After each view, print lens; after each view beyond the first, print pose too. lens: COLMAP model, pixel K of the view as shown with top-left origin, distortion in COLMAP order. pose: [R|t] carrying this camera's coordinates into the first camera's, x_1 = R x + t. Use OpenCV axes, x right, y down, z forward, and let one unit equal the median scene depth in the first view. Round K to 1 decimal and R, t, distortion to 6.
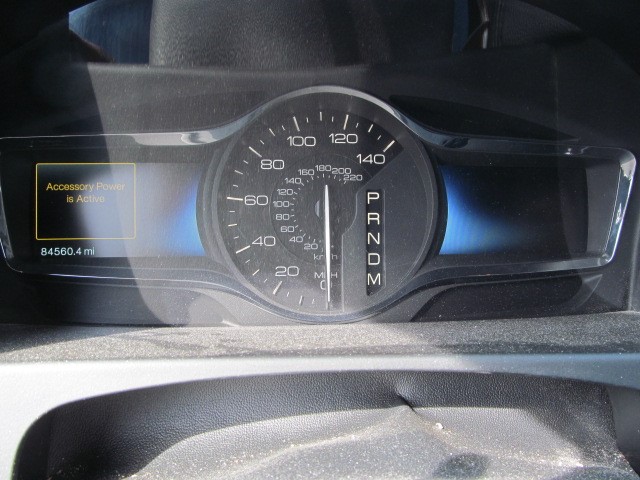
lens RADIAL K [[534.9, 0, 320.0], [0, 534.9, 240.0], [0, 0, 1]] dist [-0.054185, 0.022279]
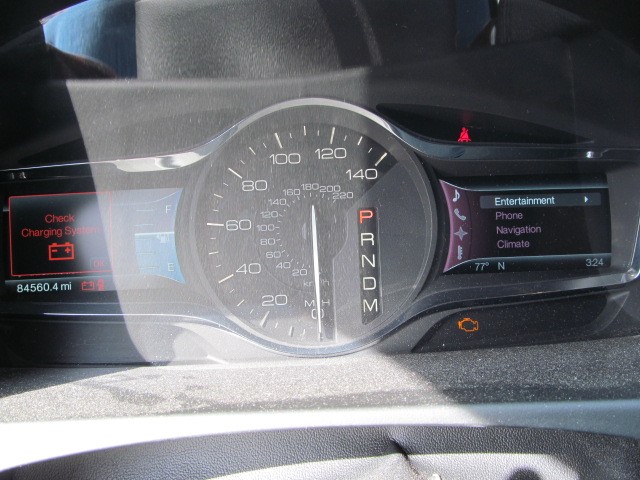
lens RADIAL K [[534.9, 0, 320.0], [0, 534.9, 240.0], [0, 0, 1]] dist [-0.054185, 0.022279]
pose [[0.996729, -0.039626, -0.070435, 0.085890], [0.038988, 0.999185, -0.010415, -0.033075], [0.070791, 0.007634, 0.997462, 0.084150]]
